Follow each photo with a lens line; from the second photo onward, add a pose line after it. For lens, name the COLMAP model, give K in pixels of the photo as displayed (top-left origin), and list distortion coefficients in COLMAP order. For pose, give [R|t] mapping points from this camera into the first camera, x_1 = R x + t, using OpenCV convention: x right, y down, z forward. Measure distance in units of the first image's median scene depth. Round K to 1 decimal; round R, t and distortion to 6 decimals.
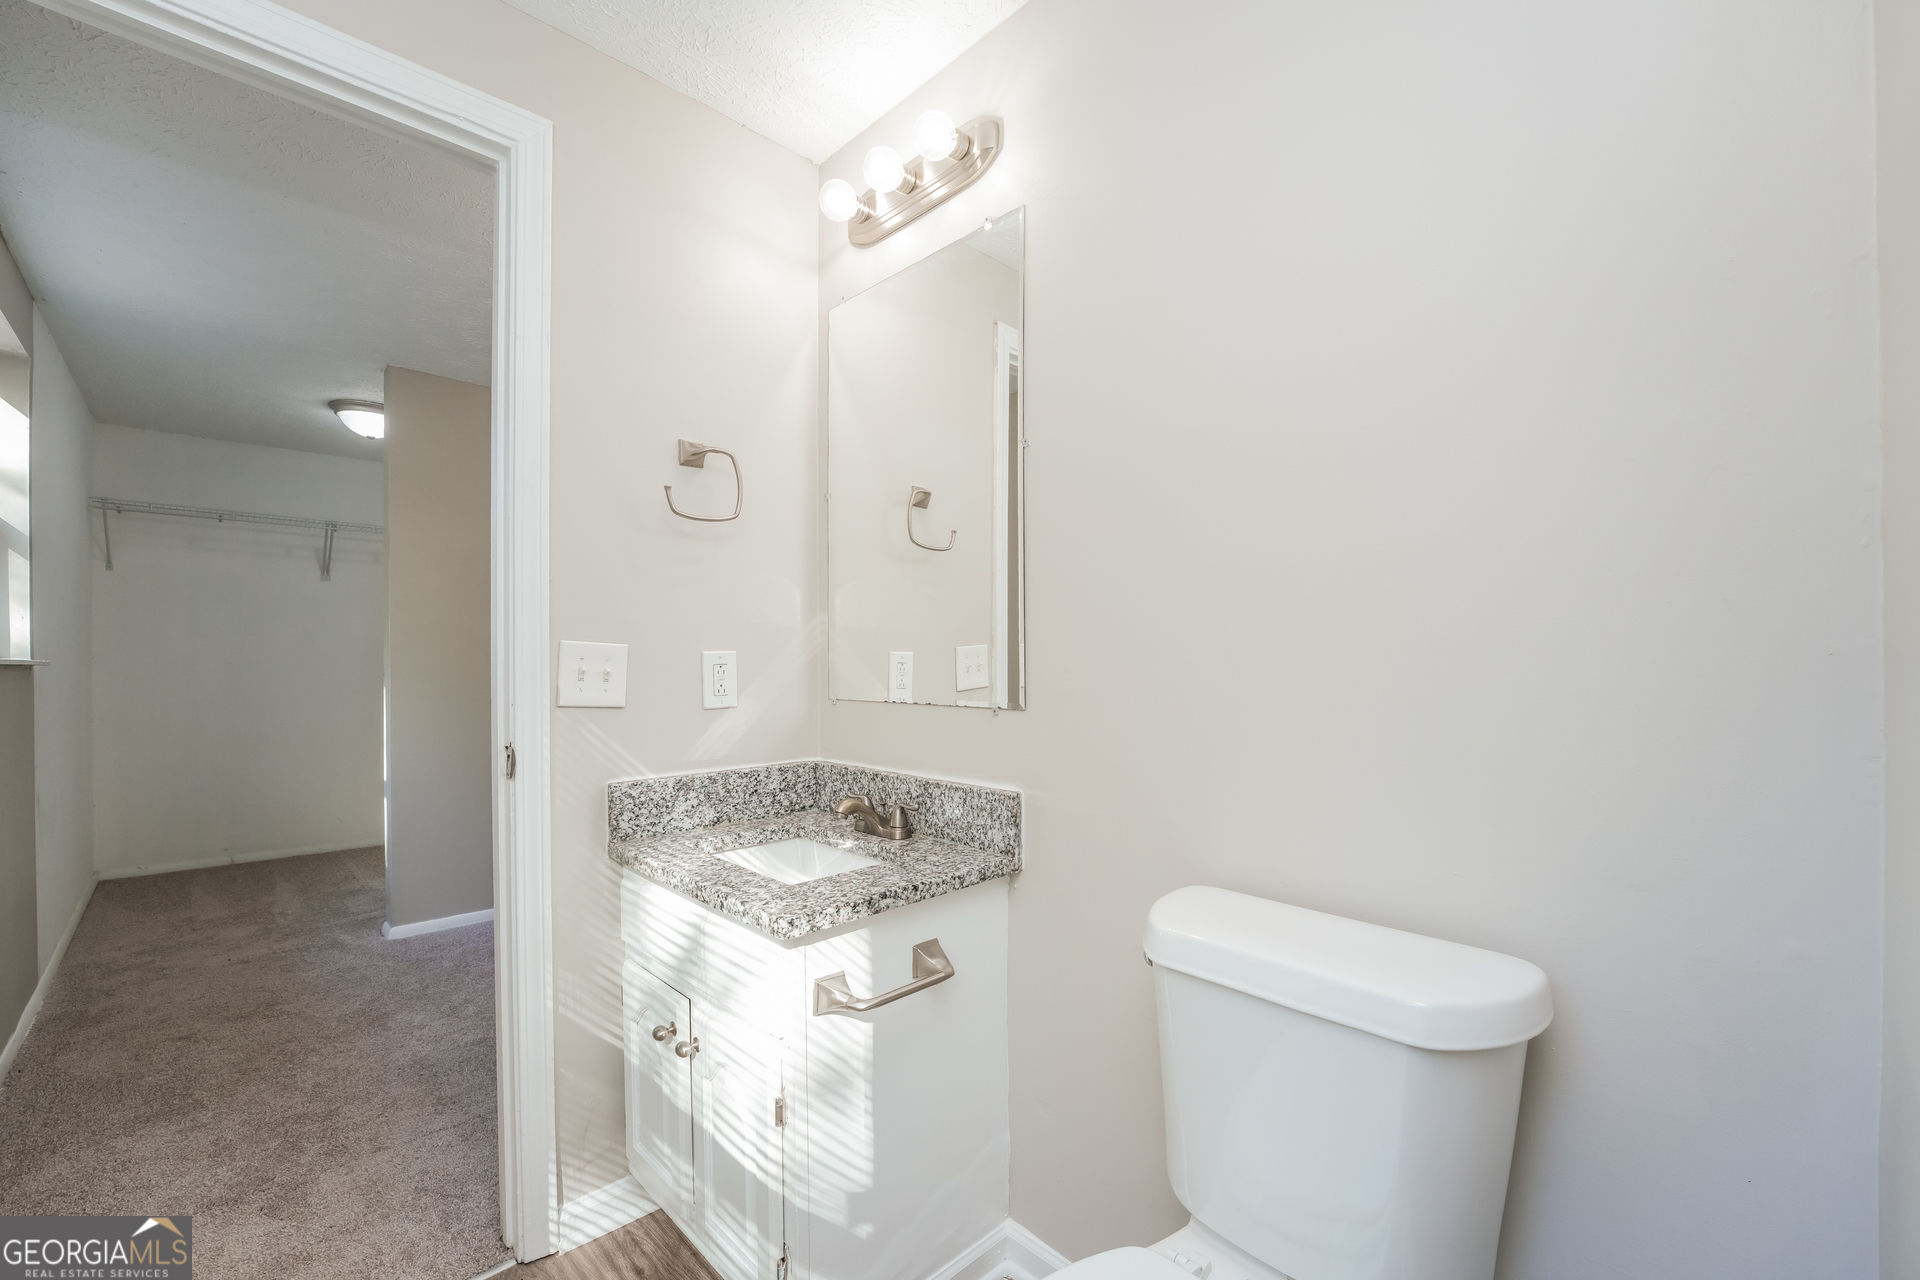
lens RADIAL K [[779.7, 0, 960.9], [0, 779.7, 642.3], [0, 0, 1]] dist [-0.048705, 0.008448]
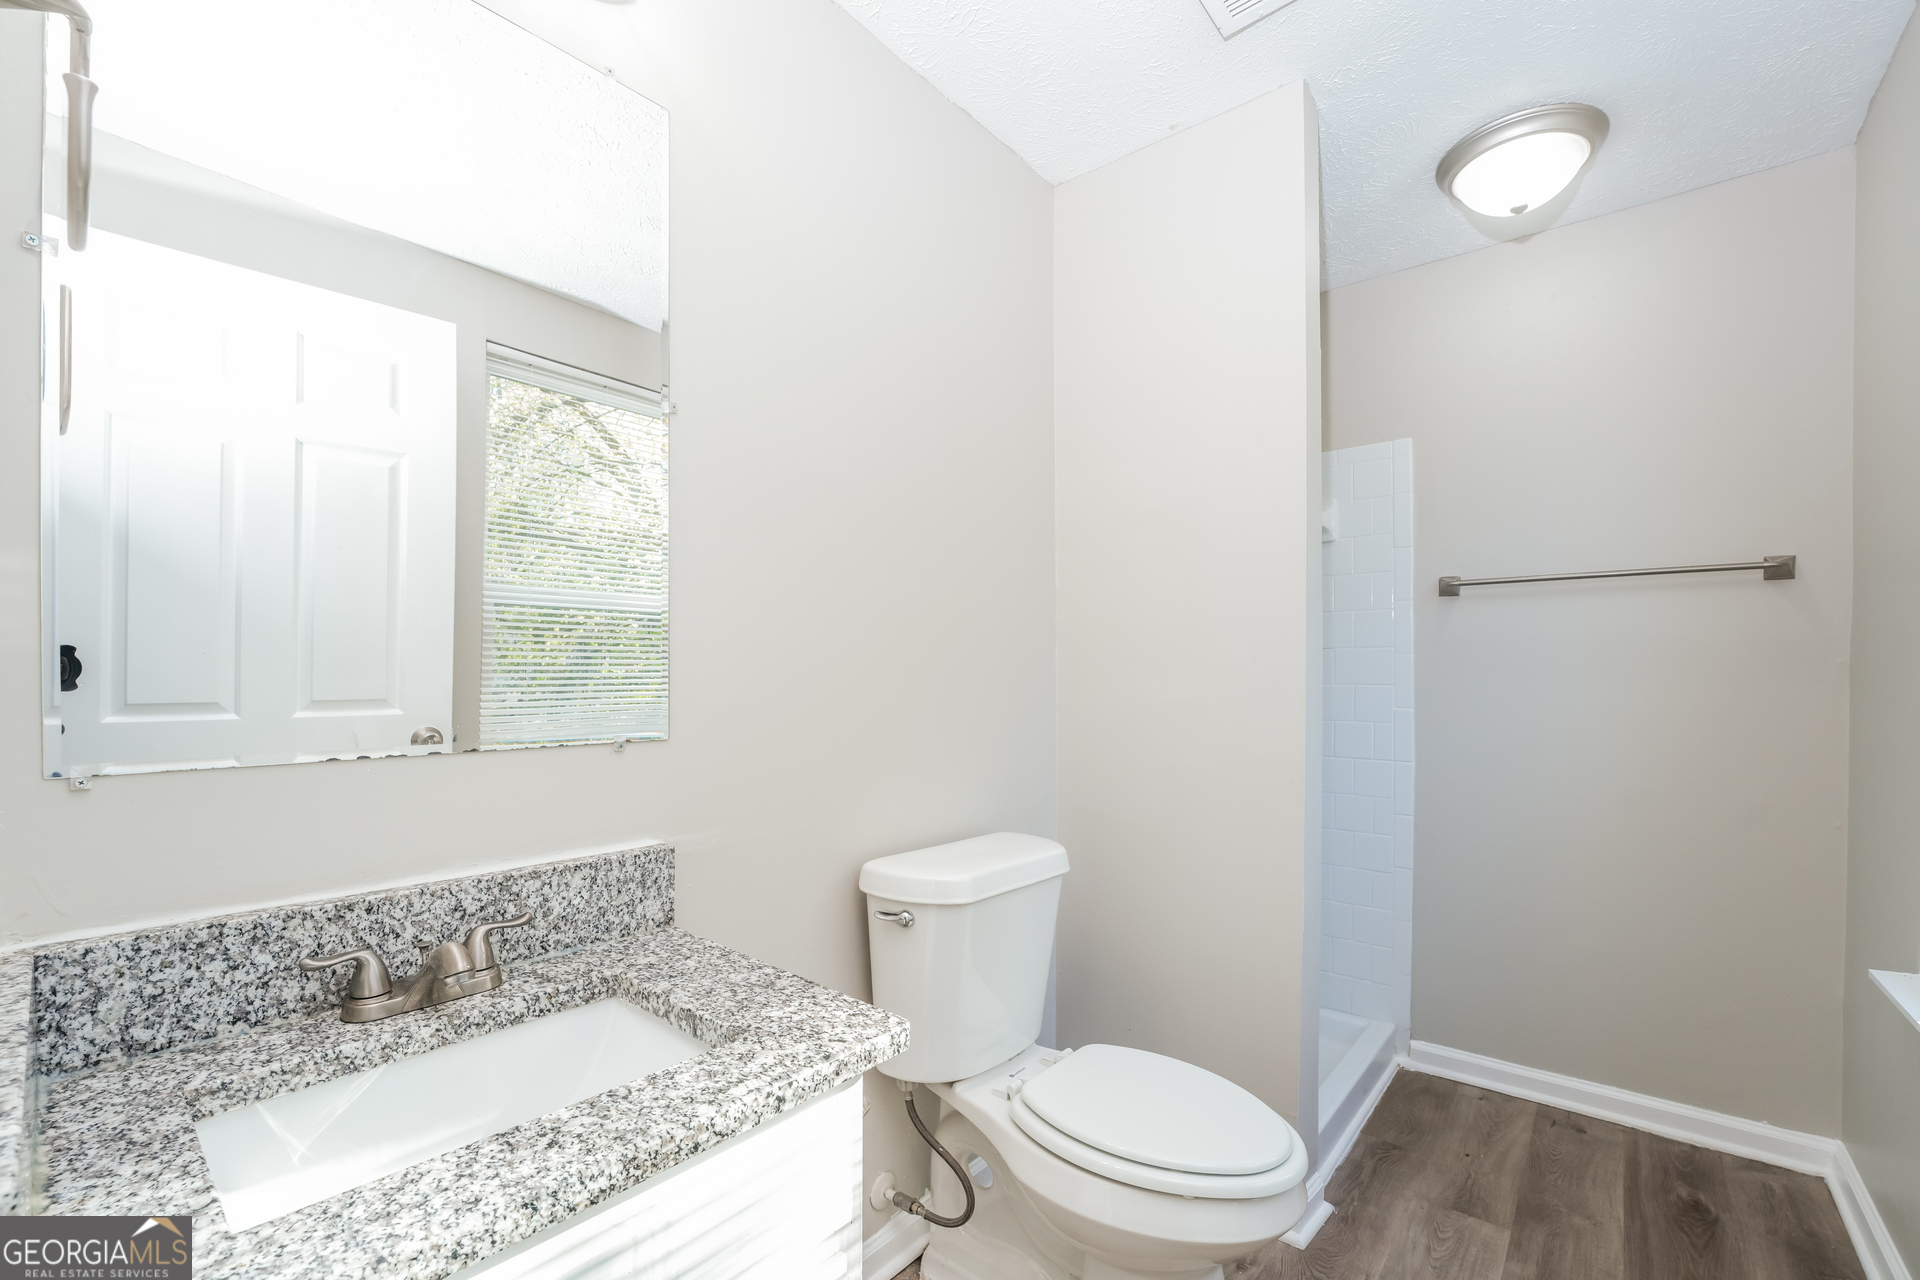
lens RADIAL K [[779.7, 0, 960.9], [0, 779.7, 642.3], [0, 0, 1]] dist [-0.048705, 0.008448]
pose [[-0.091434, 0.050729, 0.994518, -0.705811], [-0.016952, 0.998478, -0.052490, 0.020836], [-0.995667, -0.021658, -0.090435, 0.722717]]
